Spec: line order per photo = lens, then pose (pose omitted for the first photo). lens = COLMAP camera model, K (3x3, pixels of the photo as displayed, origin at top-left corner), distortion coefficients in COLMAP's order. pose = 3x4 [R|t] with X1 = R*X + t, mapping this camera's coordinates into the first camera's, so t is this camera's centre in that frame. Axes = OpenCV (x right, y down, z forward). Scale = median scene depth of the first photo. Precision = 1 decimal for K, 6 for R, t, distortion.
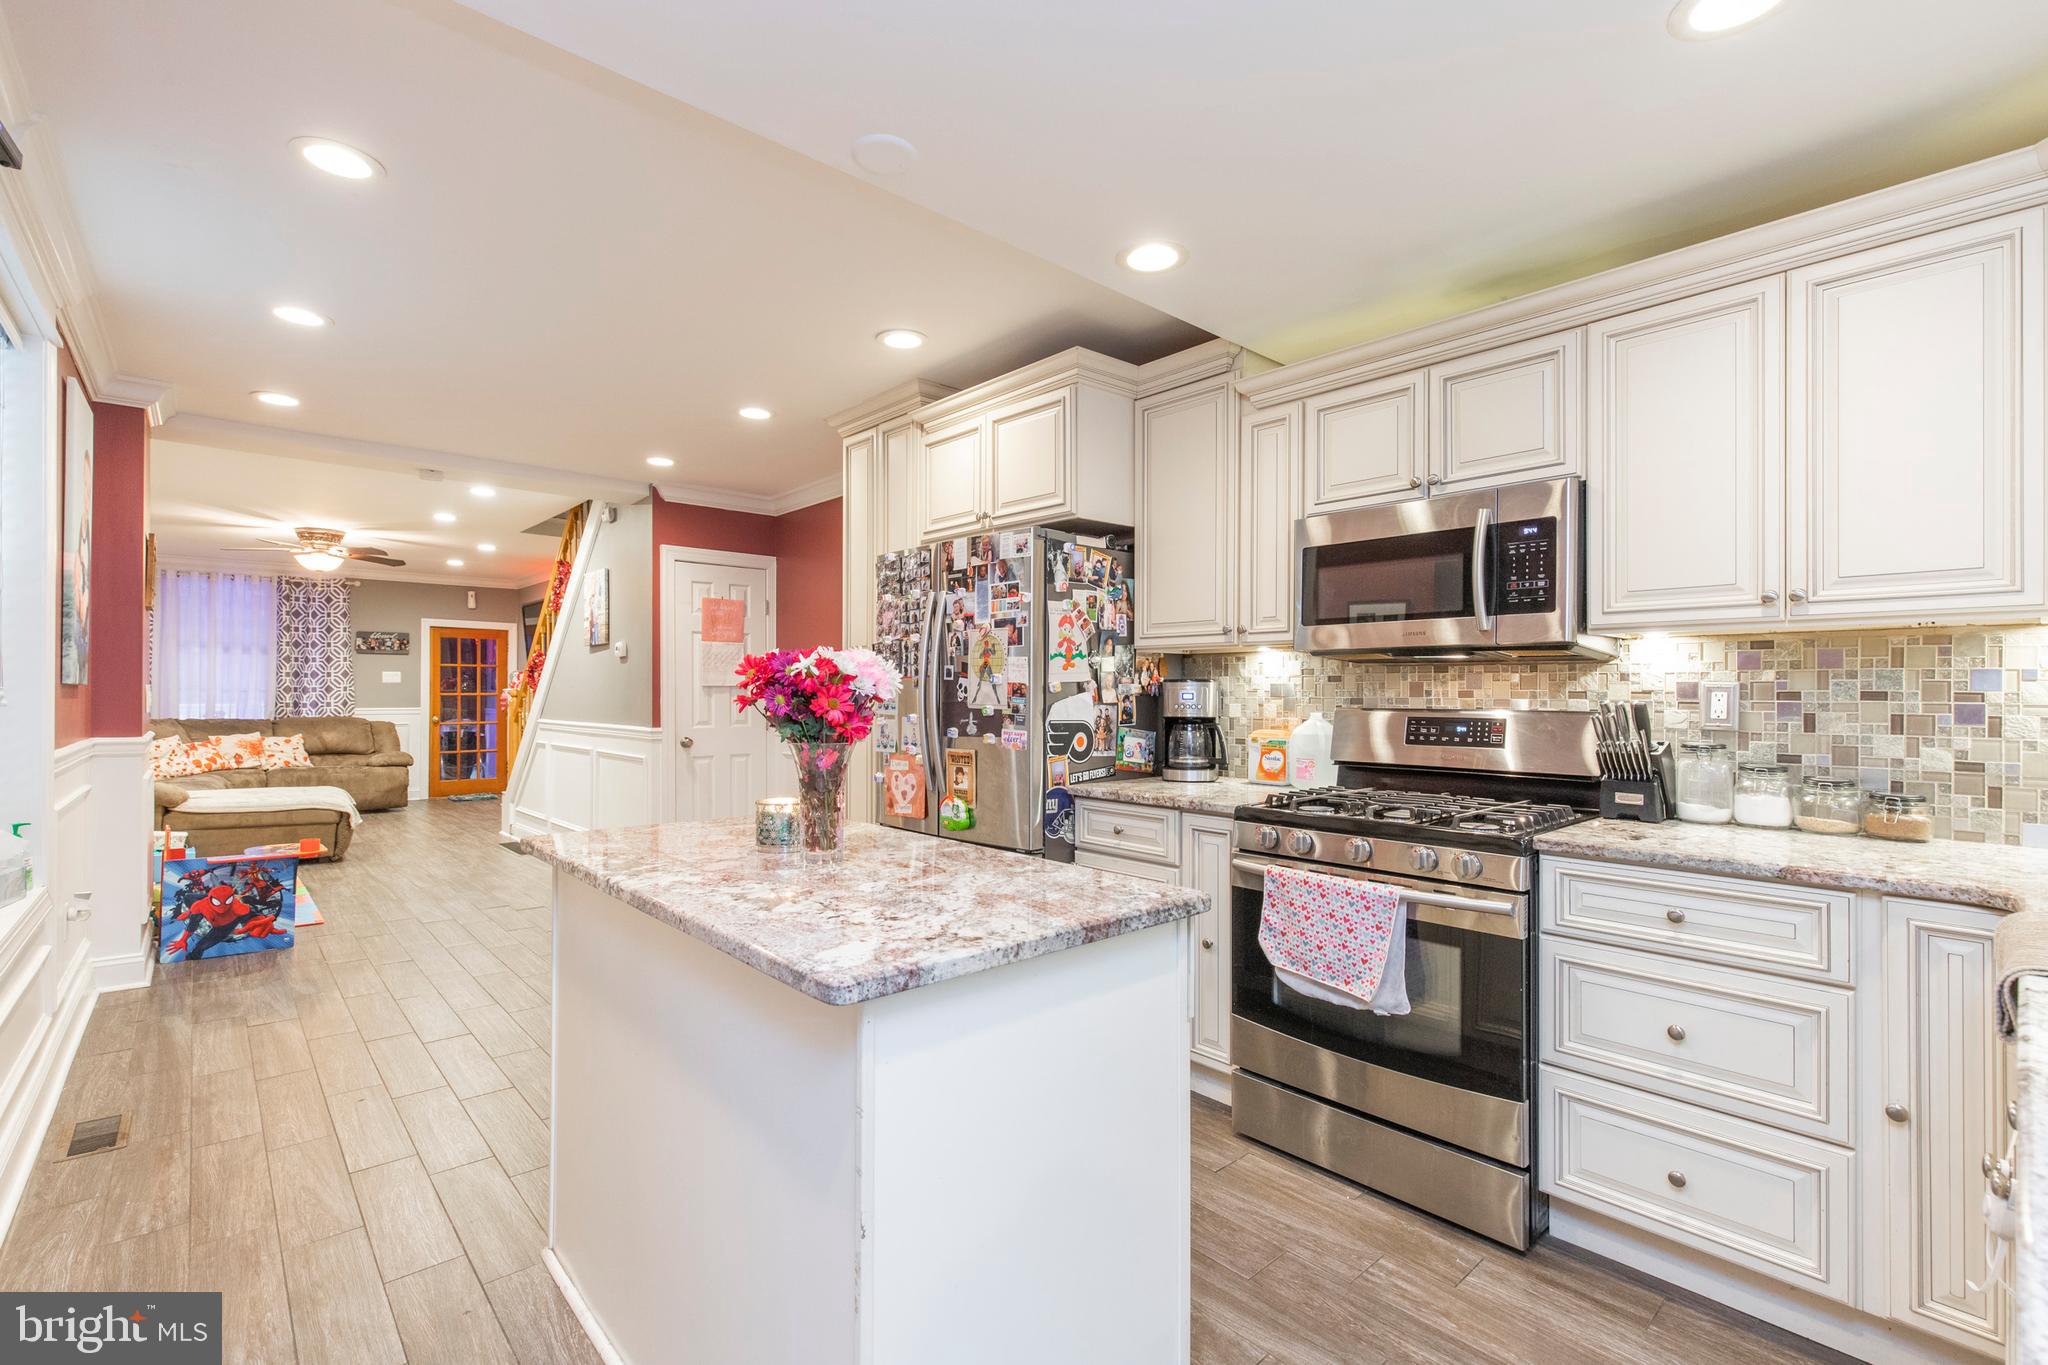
lens RADIAL K [[904.1, 0, 1030.5], [0, 904.1, 685.4], [0, 0, 1]] dist [0.000310, -0.000183]
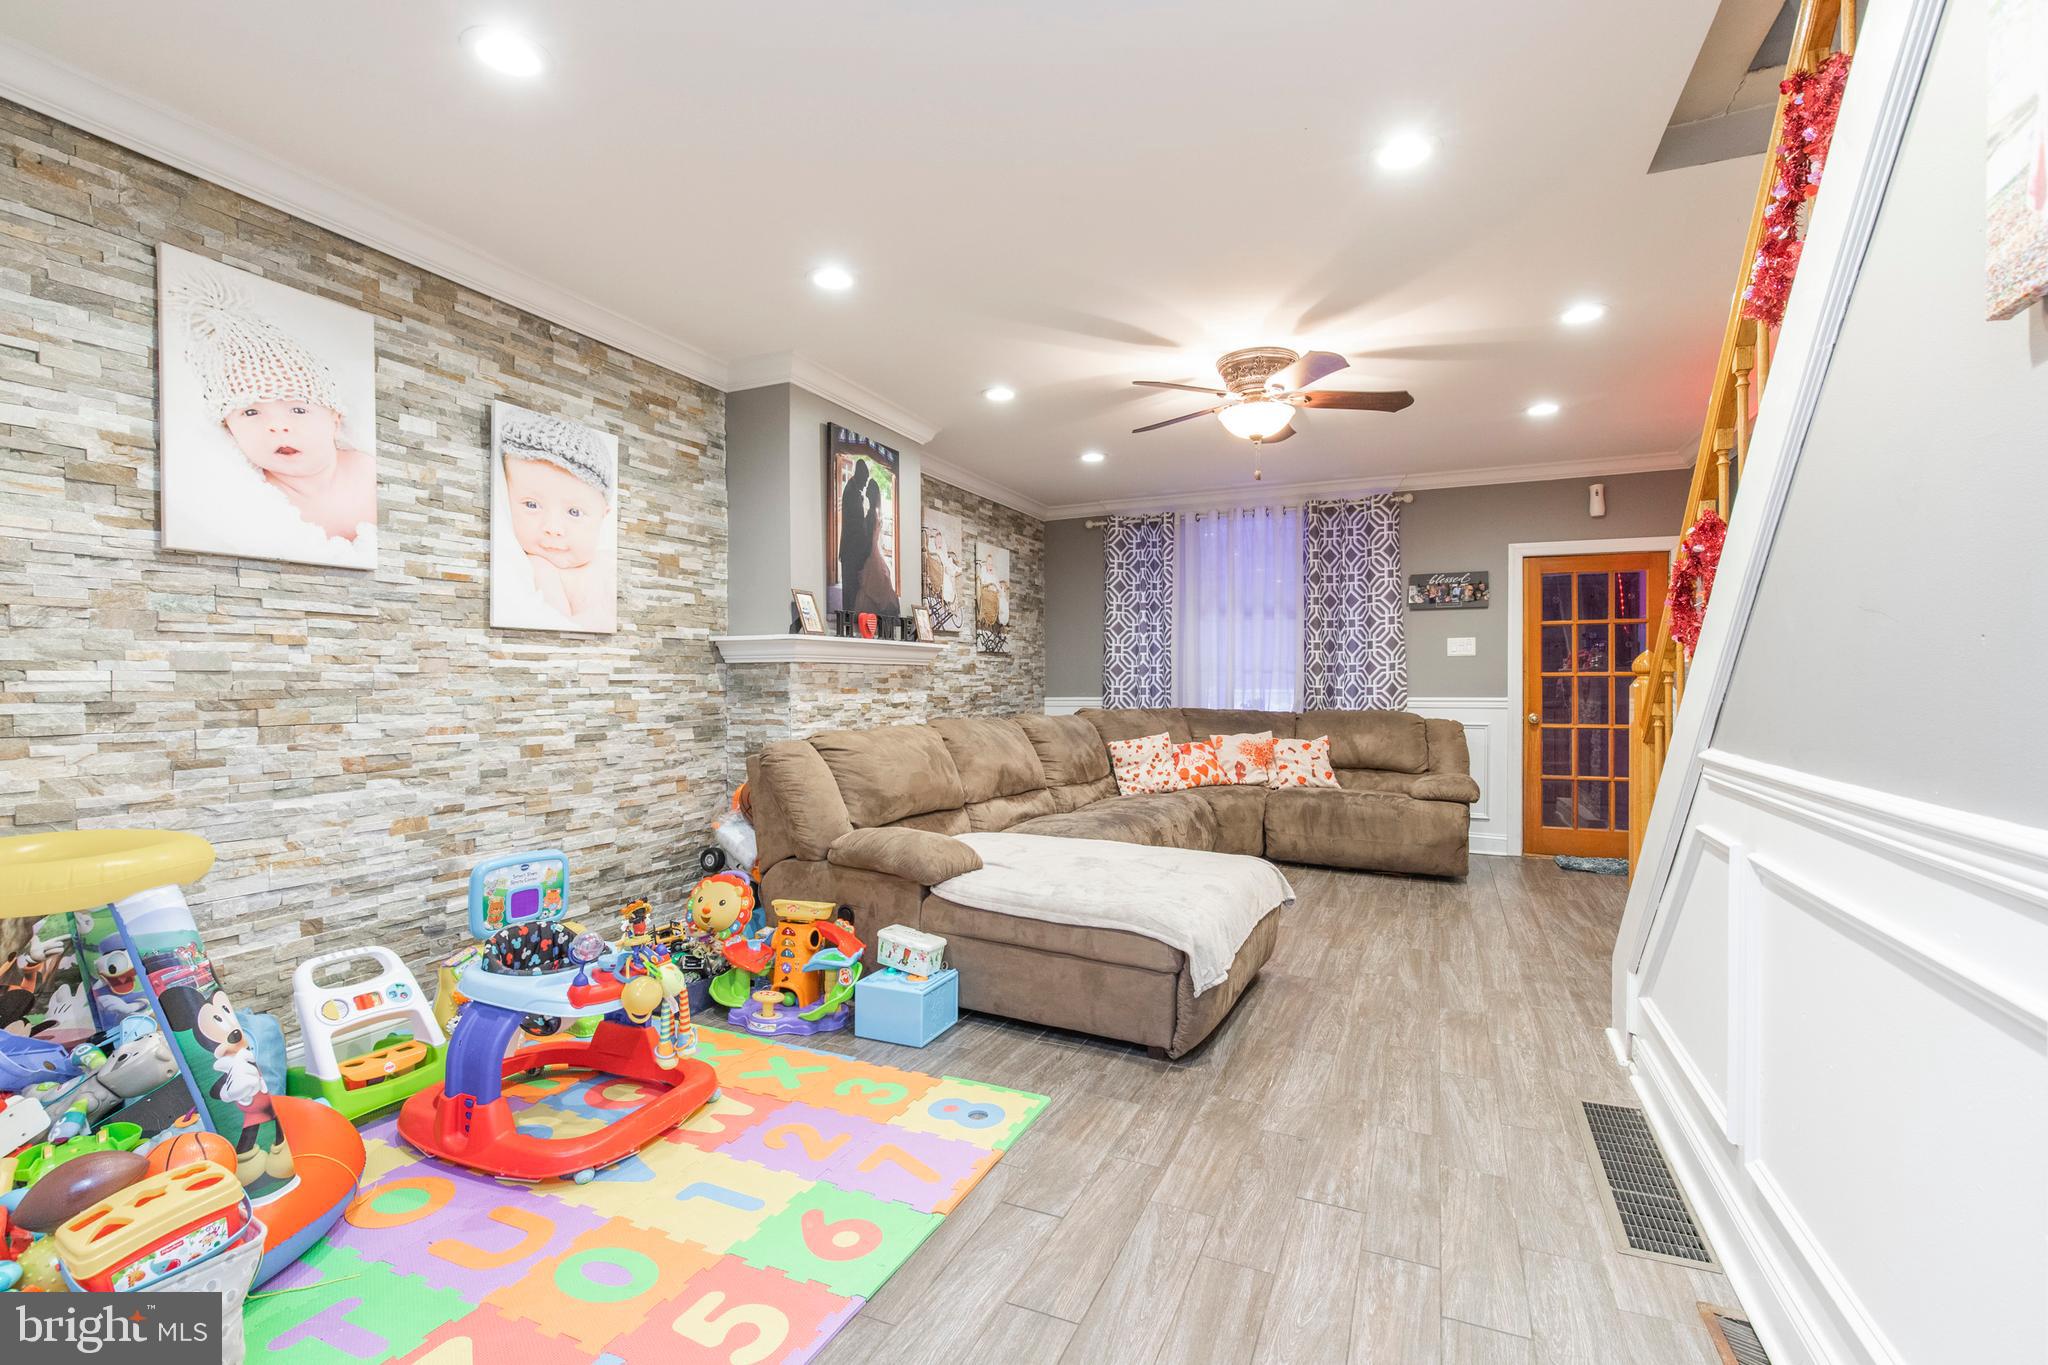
lens RADIAL K [[931.8, 0, 989.1], [0, 931.8, 689.7], [0, 0, 1]] dist [0.002681, 0.000073]
pose [[0.376480, 0.006671, -0.926401, -0.301940], [0.010983, 0.999872, 0.011663, 0.010668], [0.926360, -0.014566, 0.376358, 0.574493]]
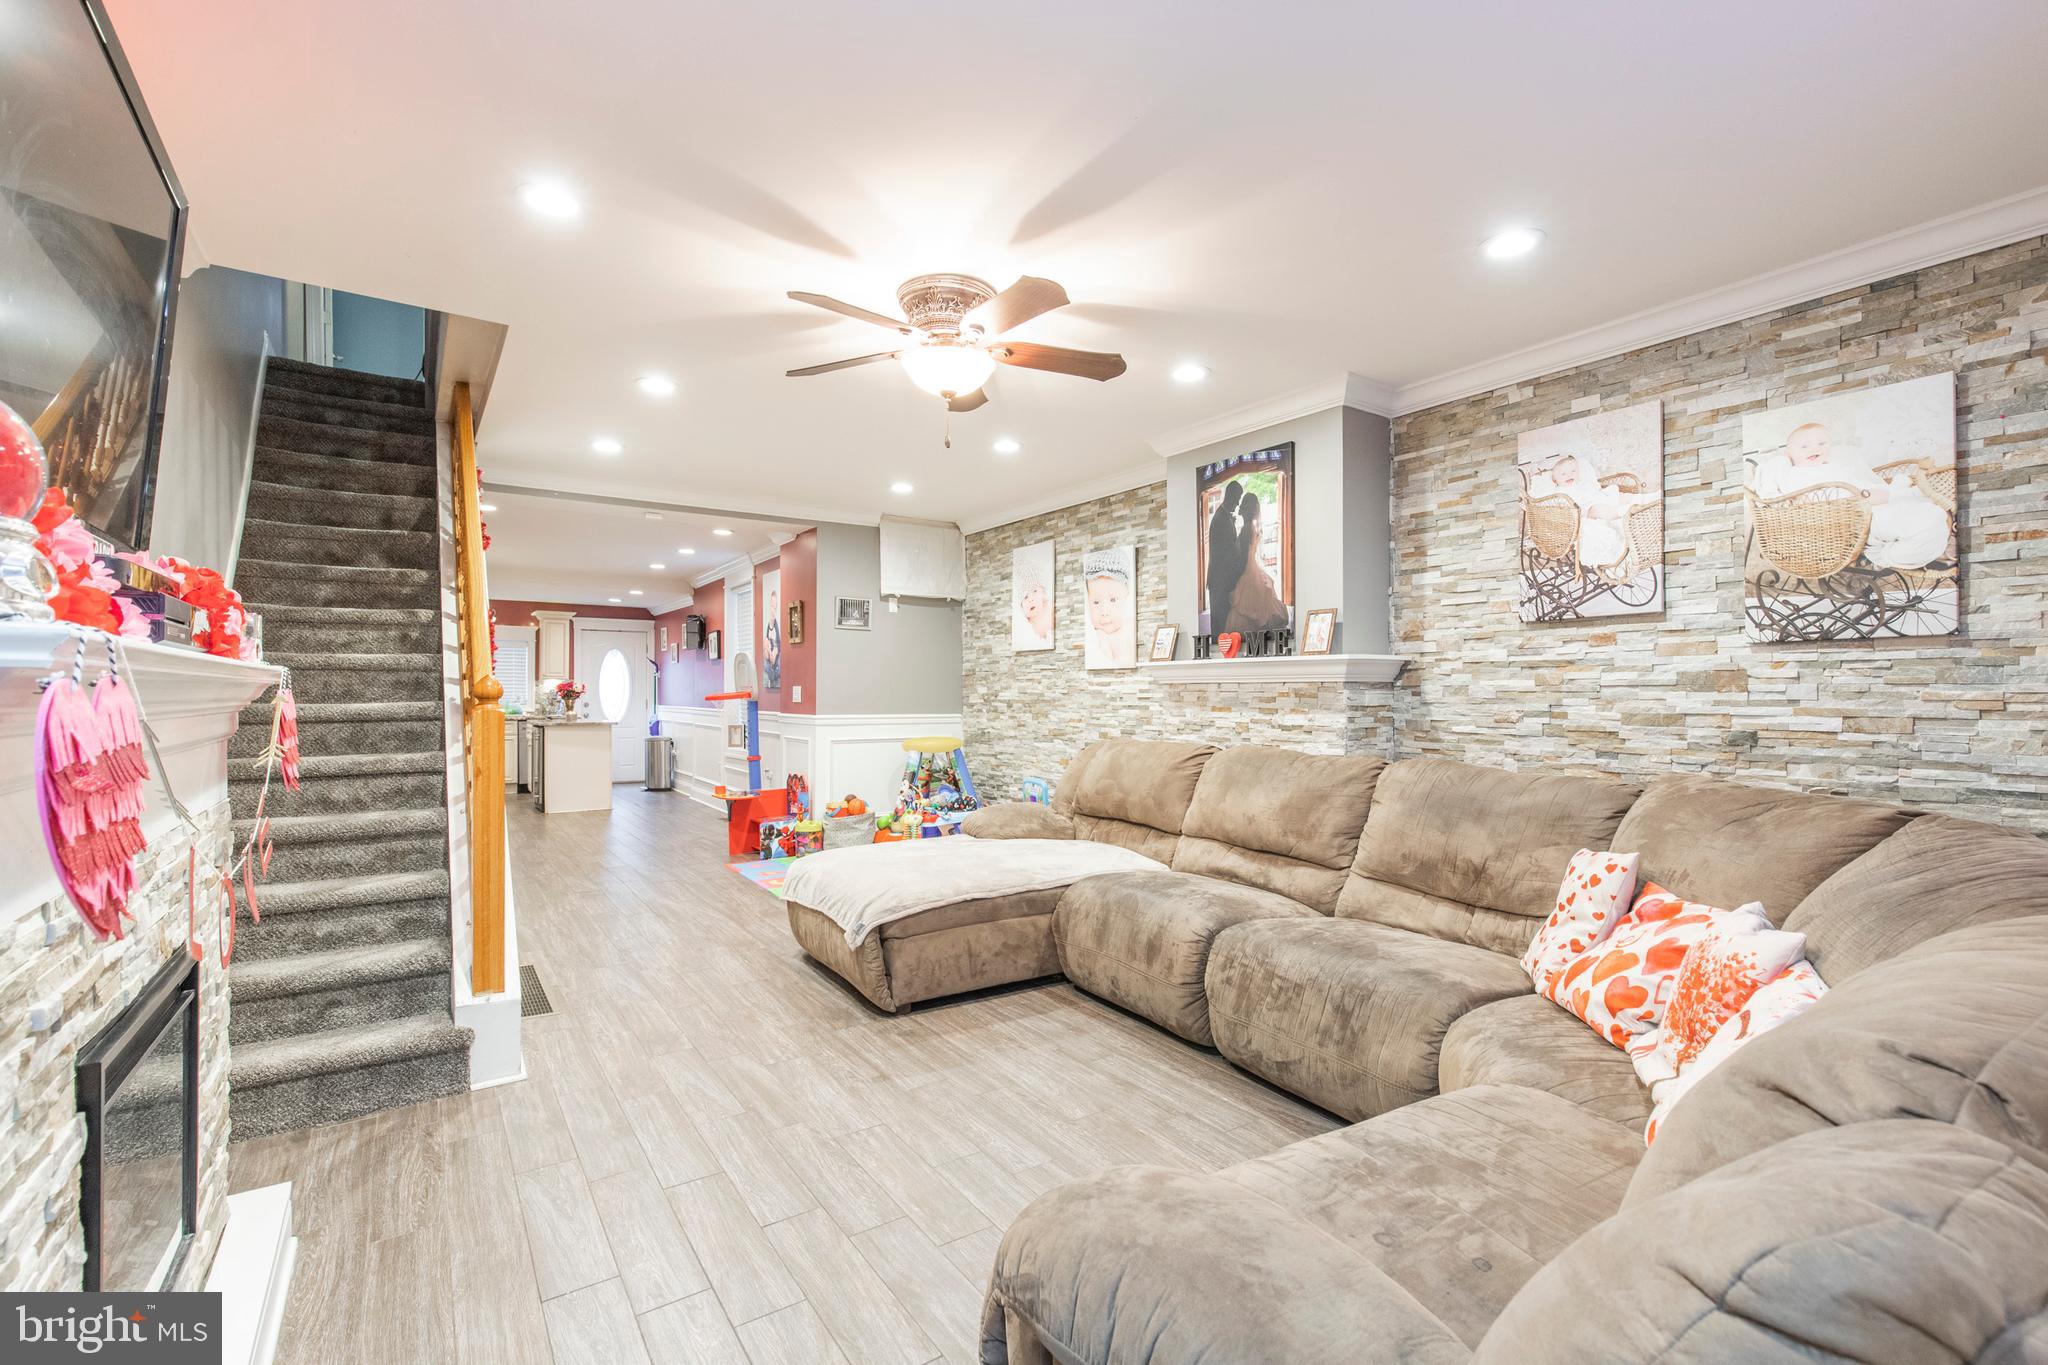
lens RADIAL K [[944.4, 0, 1067.3], [0, 944.4, 702.1], [0, 0, 1]] dist [0.001723, 0.000039]
pose [[-0.991690, -0.002906, 0.128614, -0.791661], [-0.002541, 0.999992, 0.003001, 0.011042], [-0.128622, 0.002649, -0.991690, 1.254161]]
